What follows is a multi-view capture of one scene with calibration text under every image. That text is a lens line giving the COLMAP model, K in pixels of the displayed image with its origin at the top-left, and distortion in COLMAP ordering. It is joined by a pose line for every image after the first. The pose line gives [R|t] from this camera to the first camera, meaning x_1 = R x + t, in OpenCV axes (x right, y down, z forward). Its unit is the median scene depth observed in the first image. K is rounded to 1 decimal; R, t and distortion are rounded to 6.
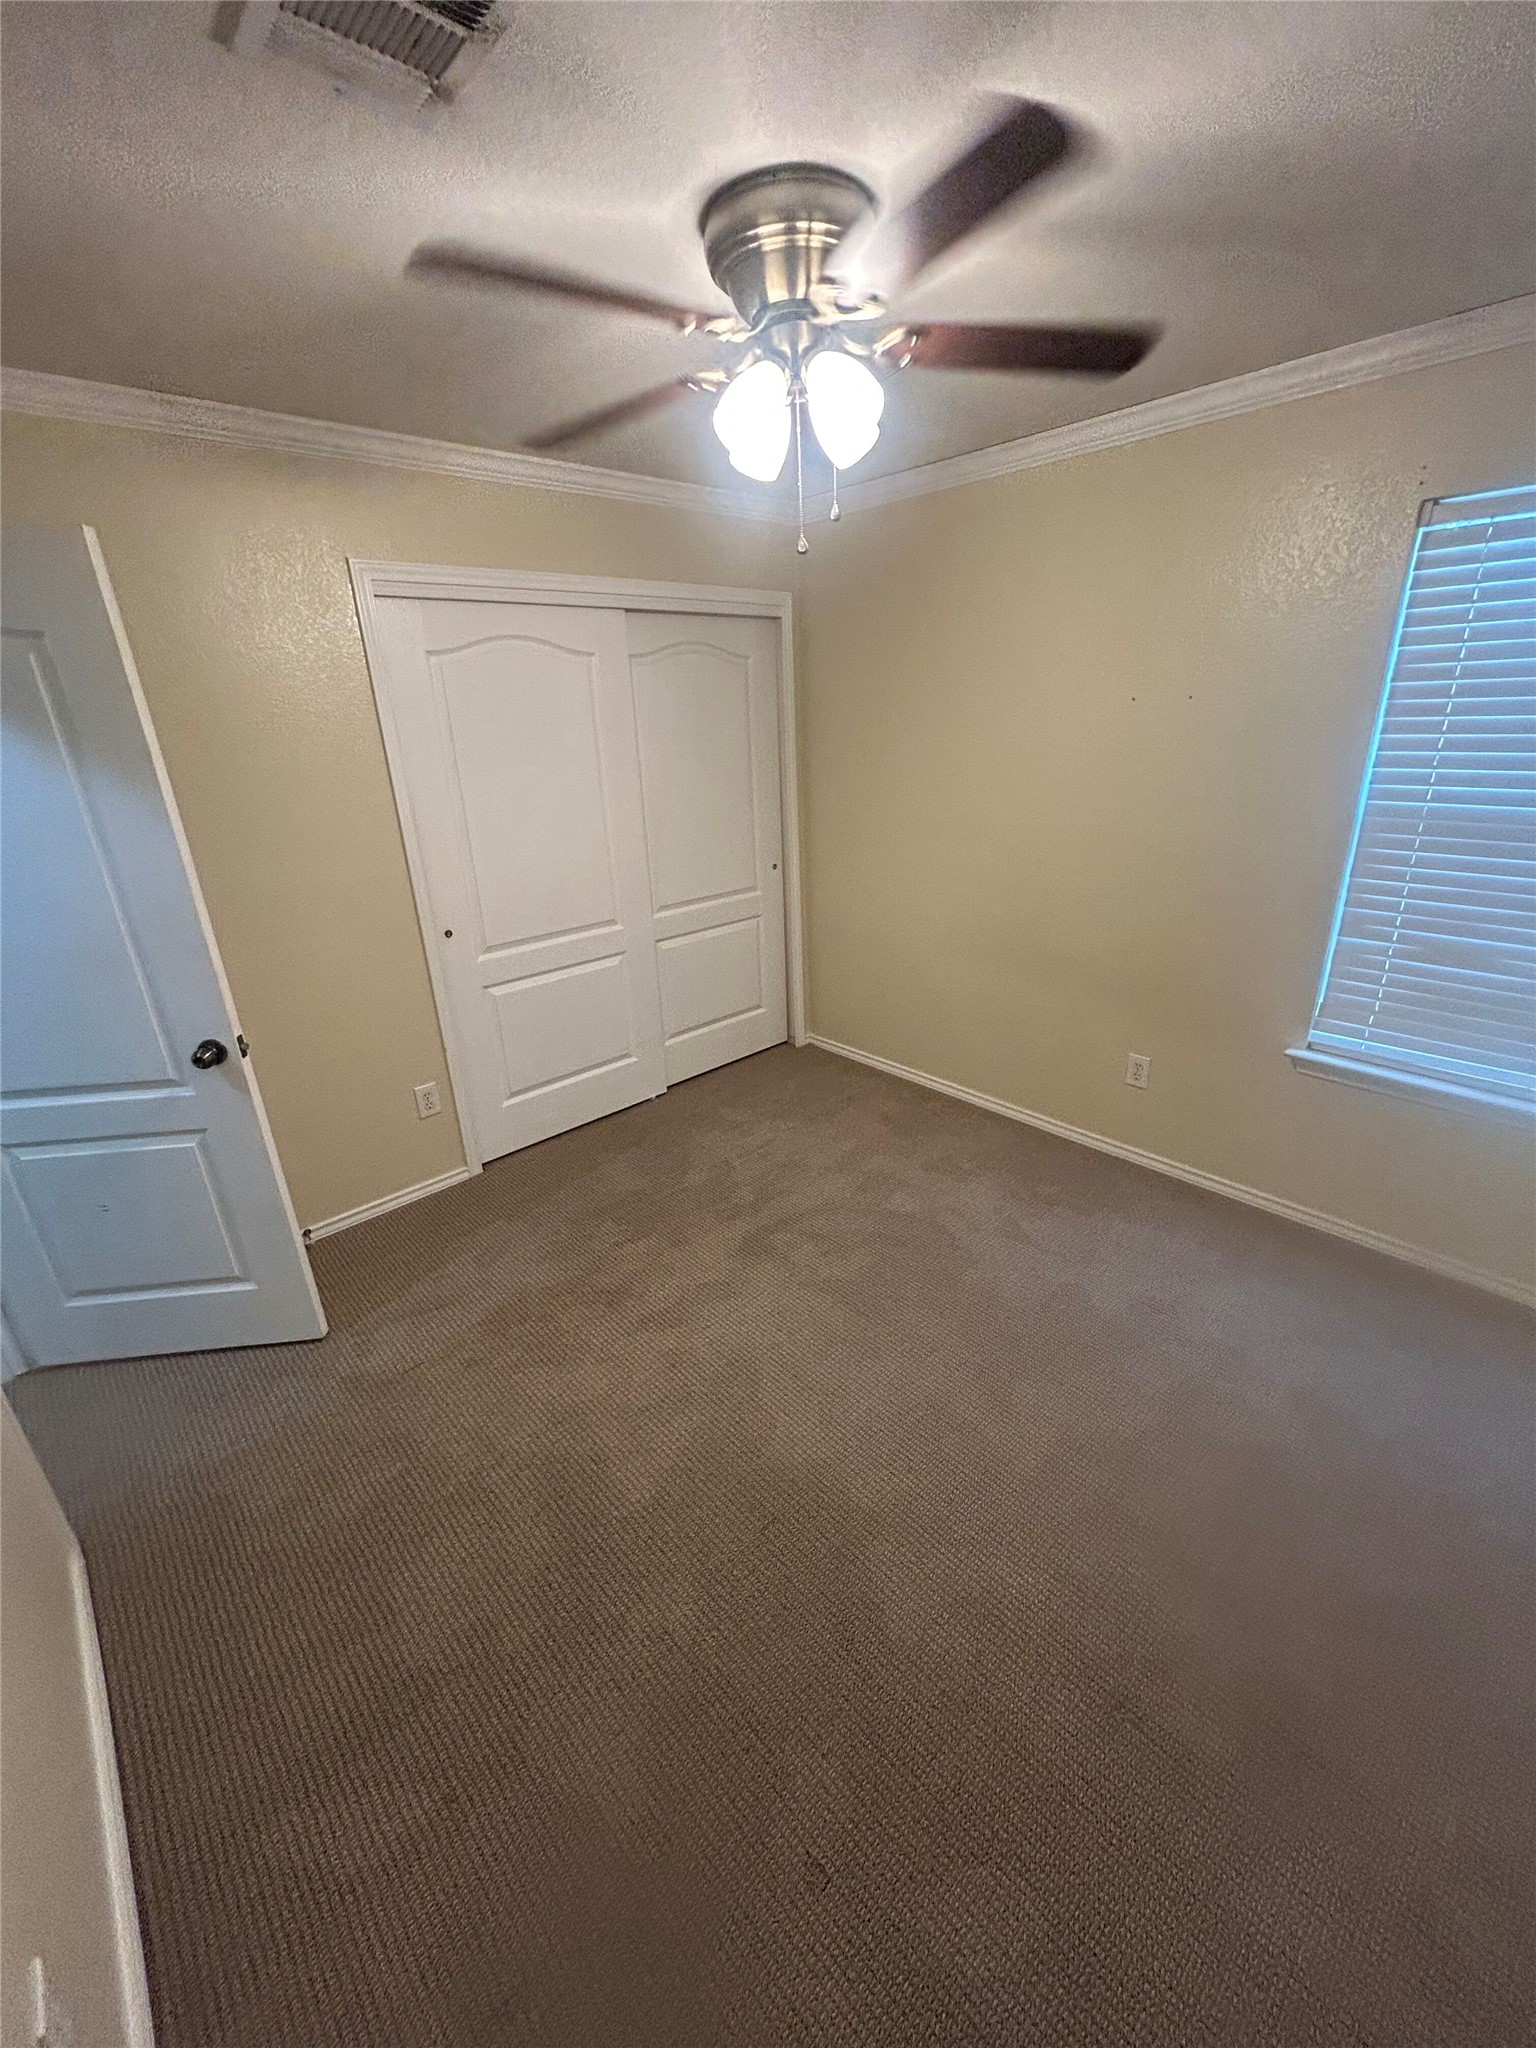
lens RADIAL K [[829.9, 0, 760.5], [0, 829.9, 1024.9], [0, 0, 1]] dist [-0.000043, 0.000197]
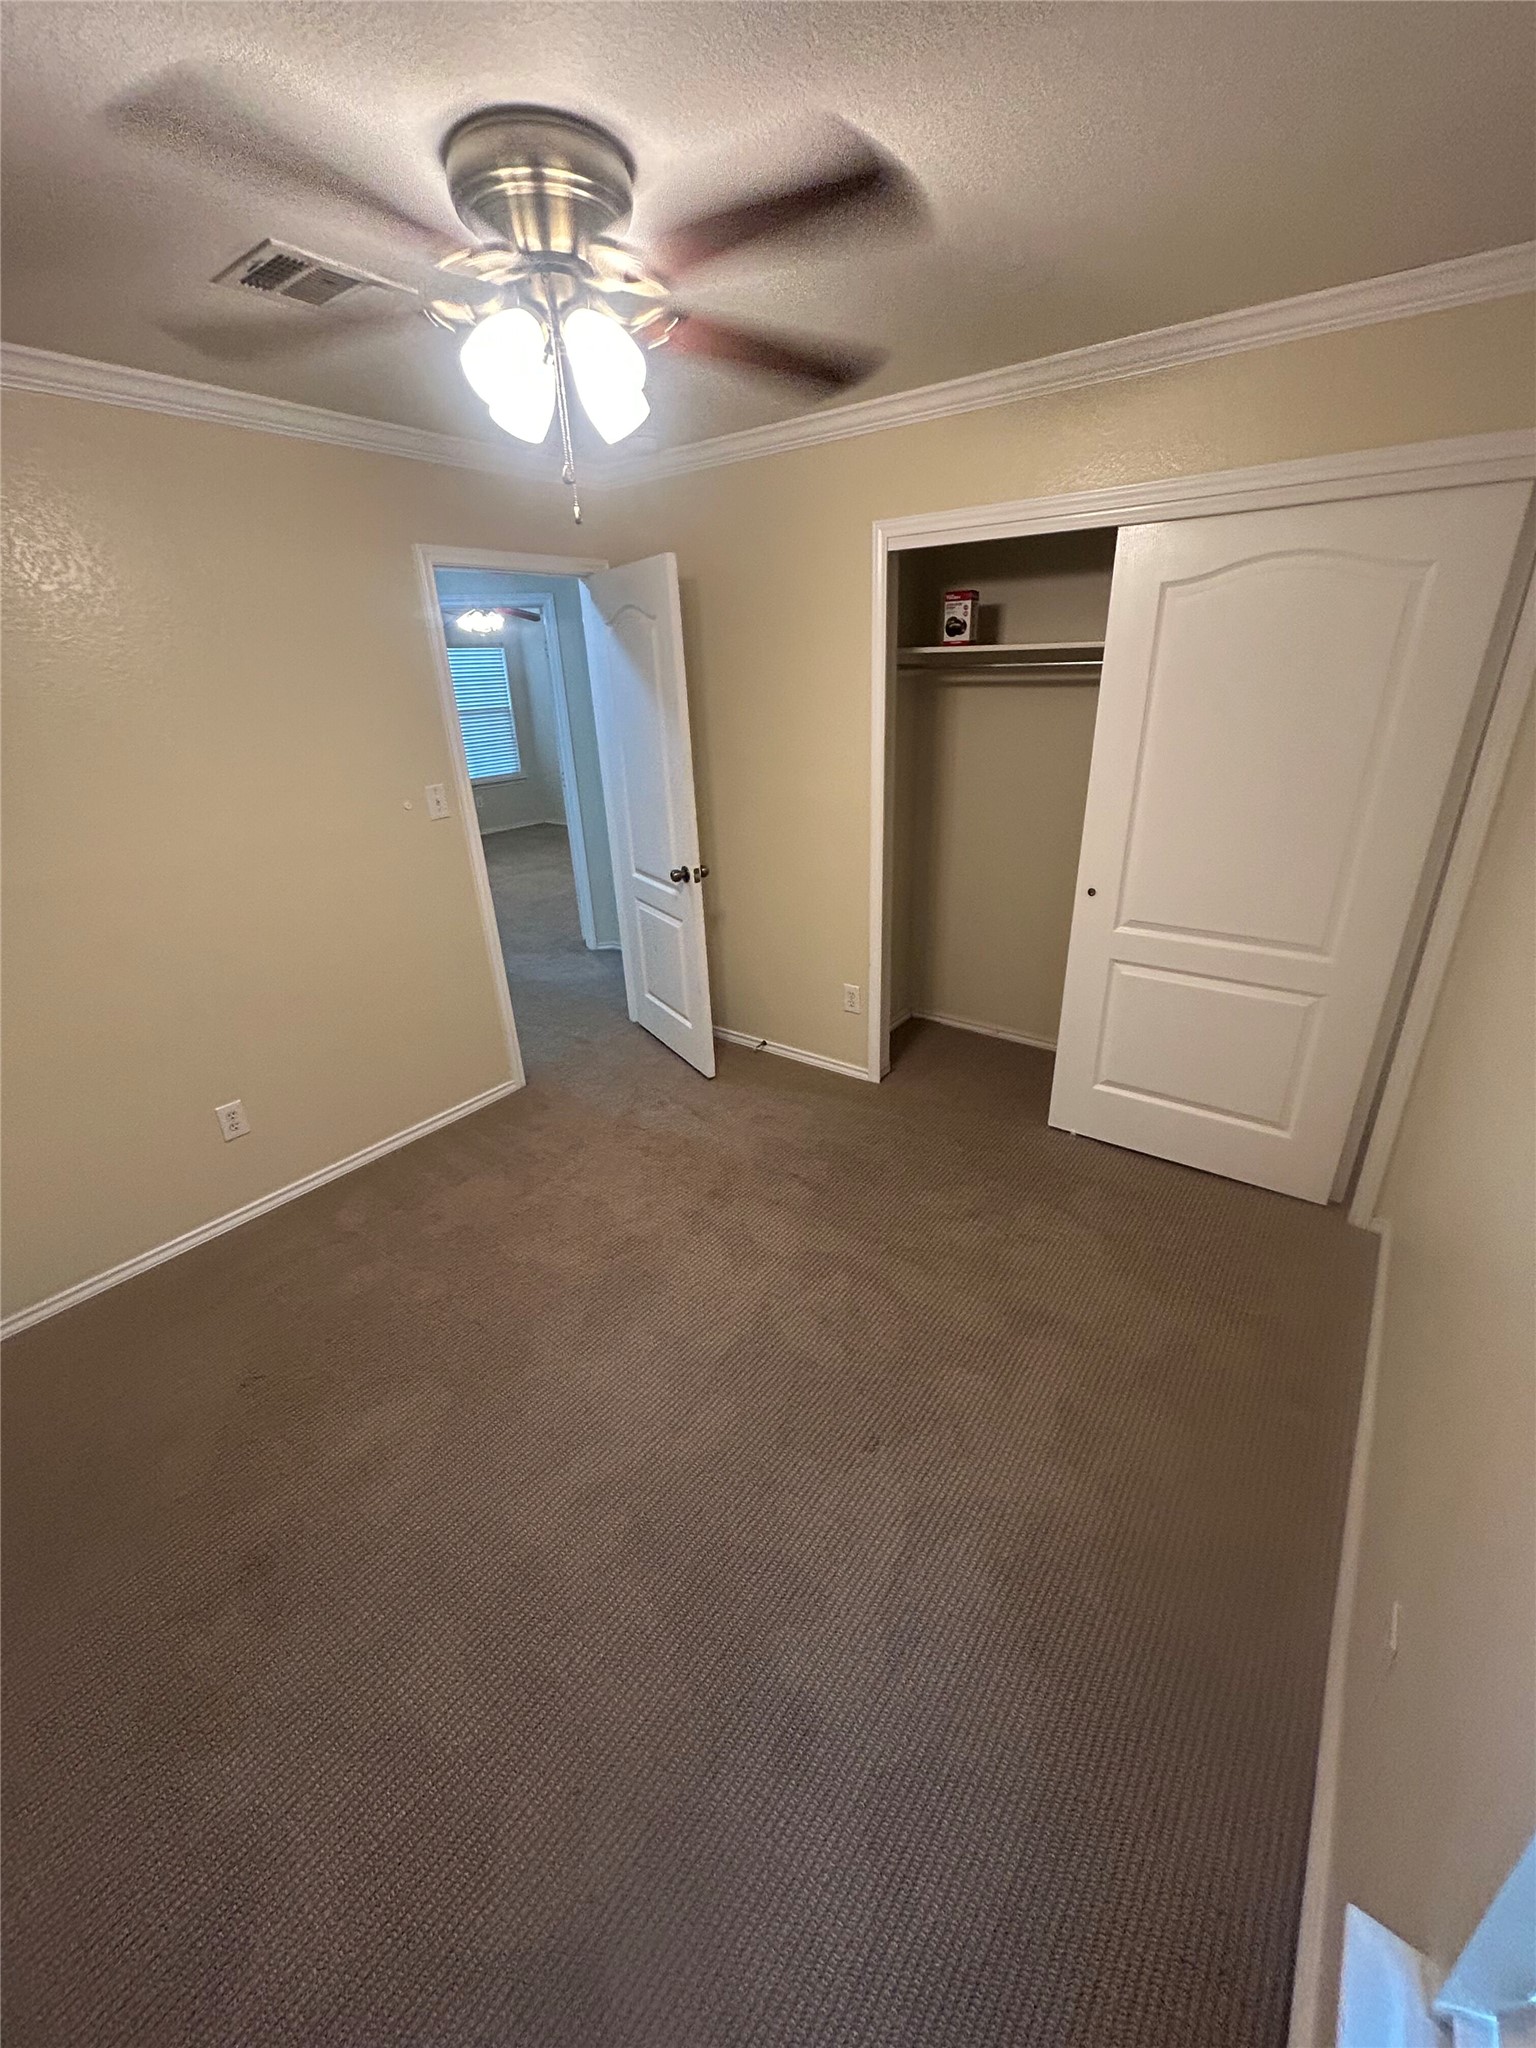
lens RADIAL K [[820.9, 0, 776.7], [0, 820.9, 1015.9], [0, 0, 1]] dist [0.028174, 0.000035]
pose [[0.201758, 0.415393, -0.886985, 0.746839], [-0.342426, 0.878375, 0.333470, -0.290307], [0.917626, 0.236447, 0.319460, 0.645408]]
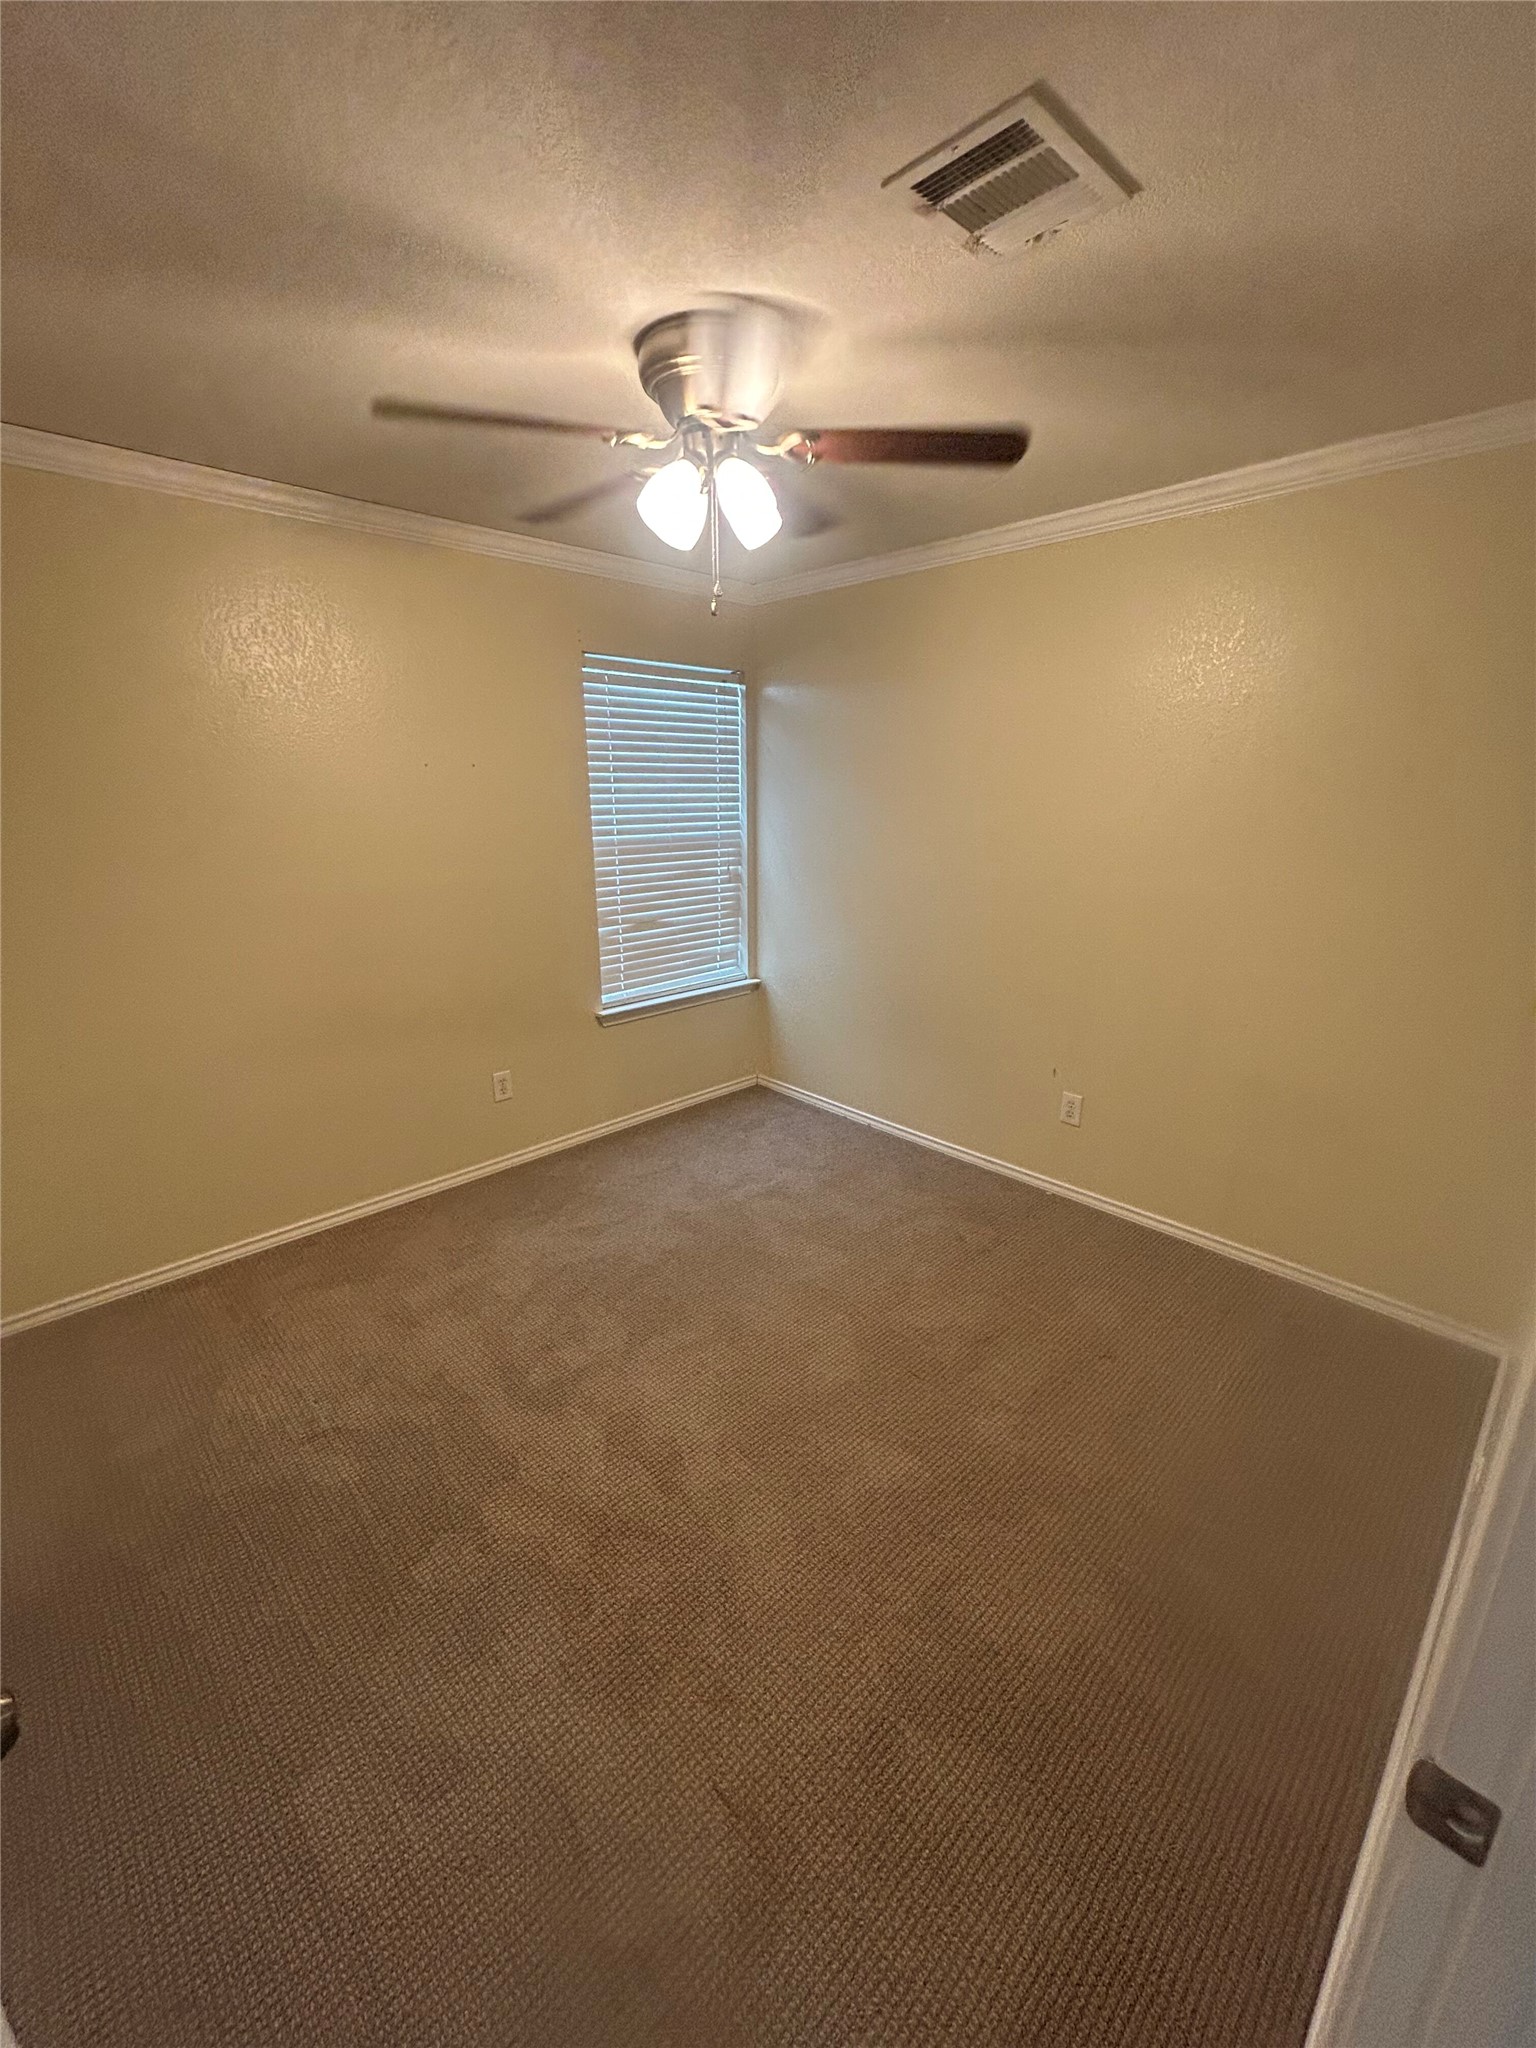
lens RADIAL K [[823.1, 0, 773.8], [0, 823.1, 1021.3], [0, 0, 1]] dist [0.000396, 0.000067]
pose [[-0.026137, -0.239807, 0.970469, -0.759791], [0.370701, 0.899259, 0.232195, -0.179197], [-0.928384, 0.365822, 0.065393, 0.659874]]
